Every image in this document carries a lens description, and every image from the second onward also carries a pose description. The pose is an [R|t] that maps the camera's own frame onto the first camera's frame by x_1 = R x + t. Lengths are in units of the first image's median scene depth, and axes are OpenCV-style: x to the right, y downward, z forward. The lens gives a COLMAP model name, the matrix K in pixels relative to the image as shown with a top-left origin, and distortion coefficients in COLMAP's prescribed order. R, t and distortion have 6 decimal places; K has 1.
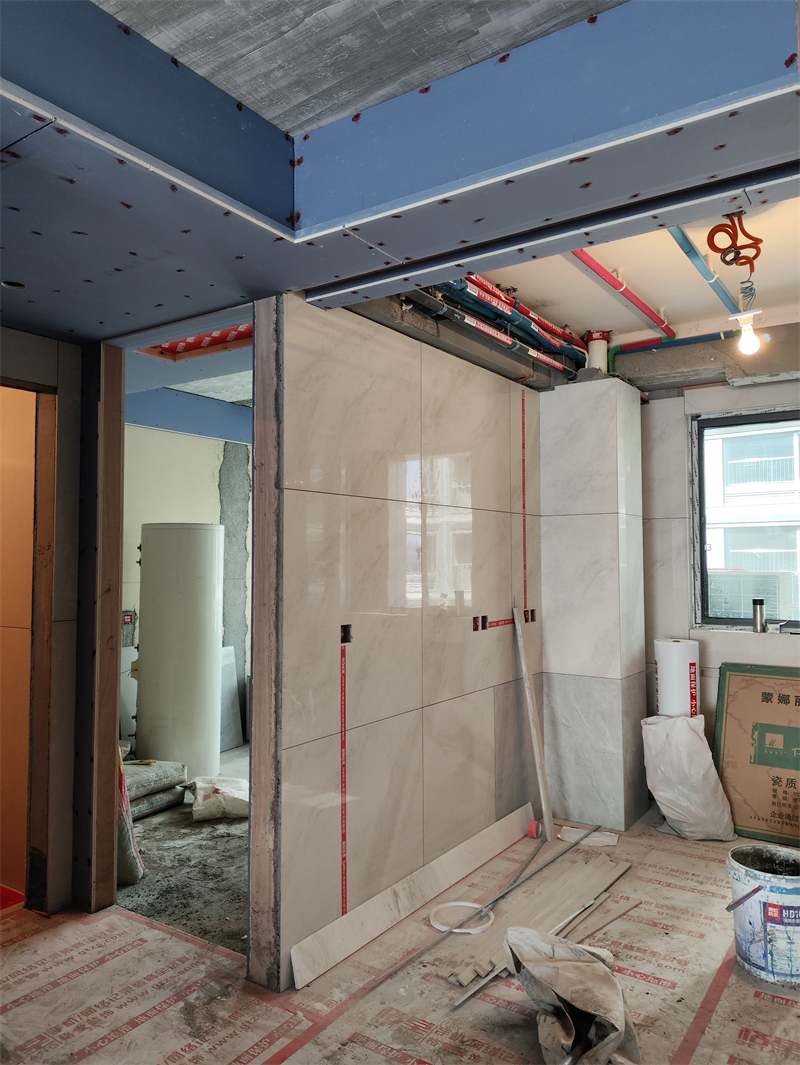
lens RADIAL K [[717.7, 0, 407.3], [0, 717.7, 506.2], [0, 0, 1]] dist [0.071528, -0.042333]
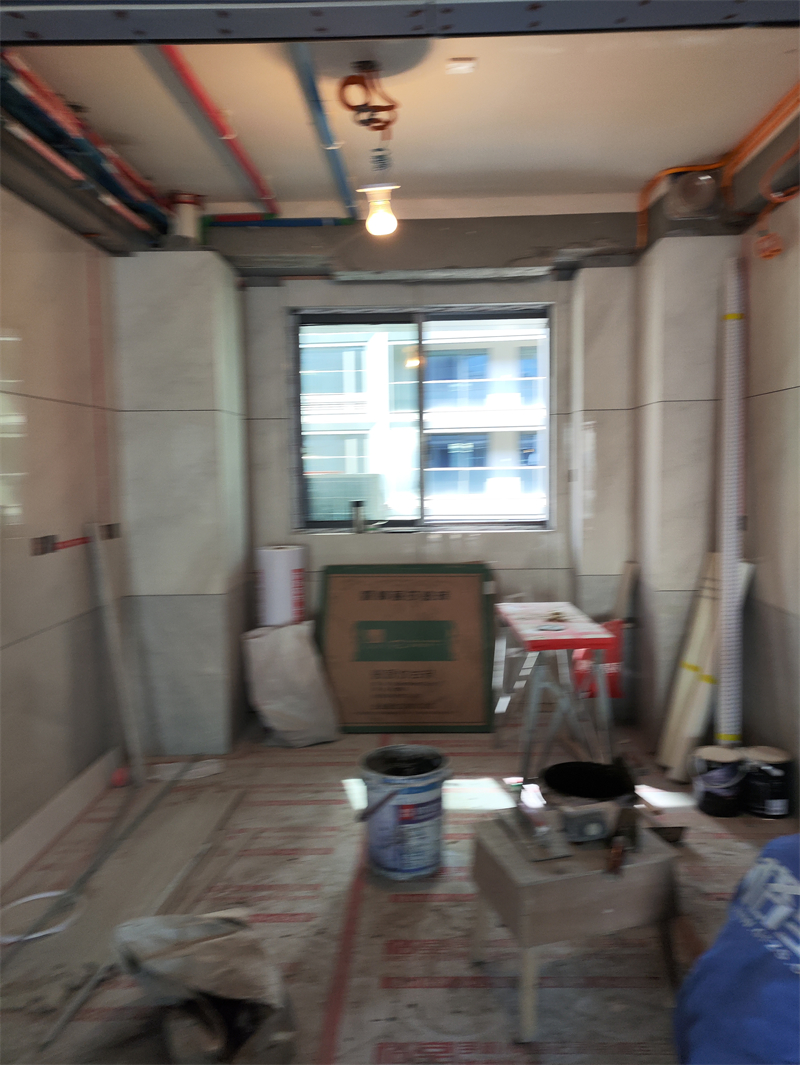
lens RADIAL K [[717.7, 0, 407.3], [0, 717.7, 506.2], [0, 0, 1]] dist [0.071528, -0.042333]
pose [[0.823099, -0.036282, 0.566737, -0.026361], [-0.036238, 0.992567, 0.116175, 0.017672], [-0.566740, -0.116161, 0.815667, 0.156852]]
